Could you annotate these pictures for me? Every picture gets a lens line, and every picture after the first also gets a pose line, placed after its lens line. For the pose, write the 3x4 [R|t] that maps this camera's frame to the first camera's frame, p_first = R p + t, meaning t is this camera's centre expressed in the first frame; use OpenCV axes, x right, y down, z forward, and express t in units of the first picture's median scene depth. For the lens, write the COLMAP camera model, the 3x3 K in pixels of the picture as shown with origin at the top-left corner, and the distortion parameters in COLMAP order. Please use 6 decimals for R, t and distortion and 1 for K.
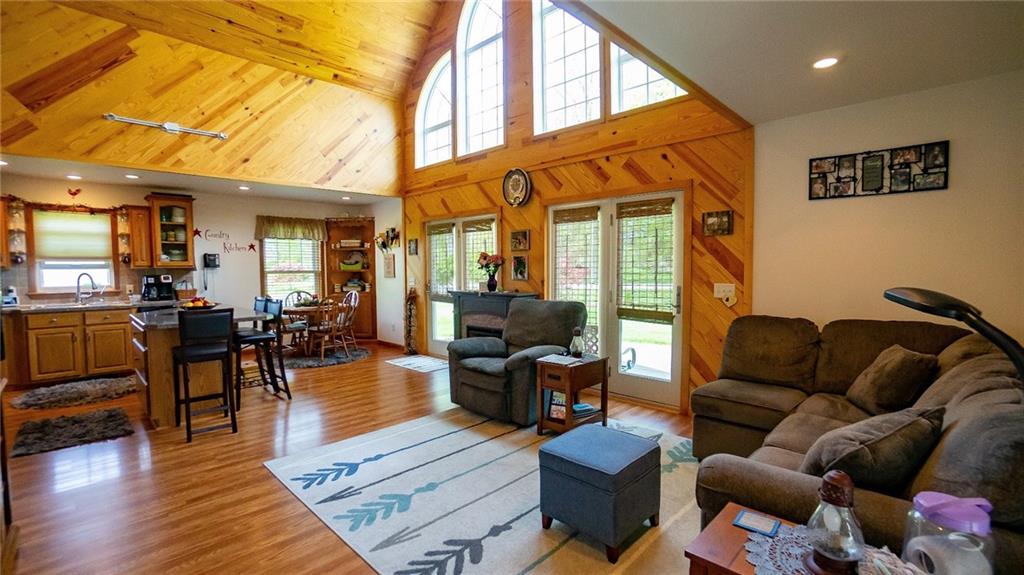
lens RADIAL K [[450.2, 0, 507.4], [0, 450.2, 293.7], [0, 0, 1]] dist [-0.046730, 0.015076]
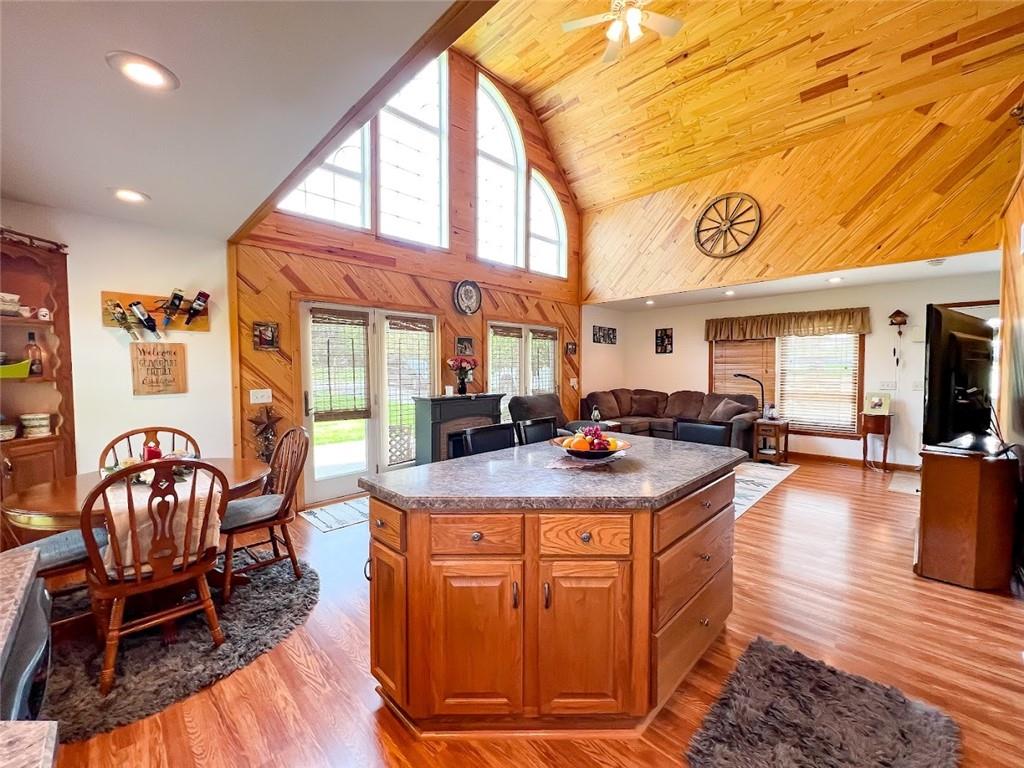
lens RADIAL K [[411.5, 0, 511.0], [0, 411.5, 384.0], [0, 0, 1]] dist [0.008255, -0.002178]
pose [[0.009252, -0.033773, 0.999387, -0.988703], [0.059140, 0.997698, 0.033169, -0.054522], [-0.998207, 0.058797, 0.011228, 0.904379]]
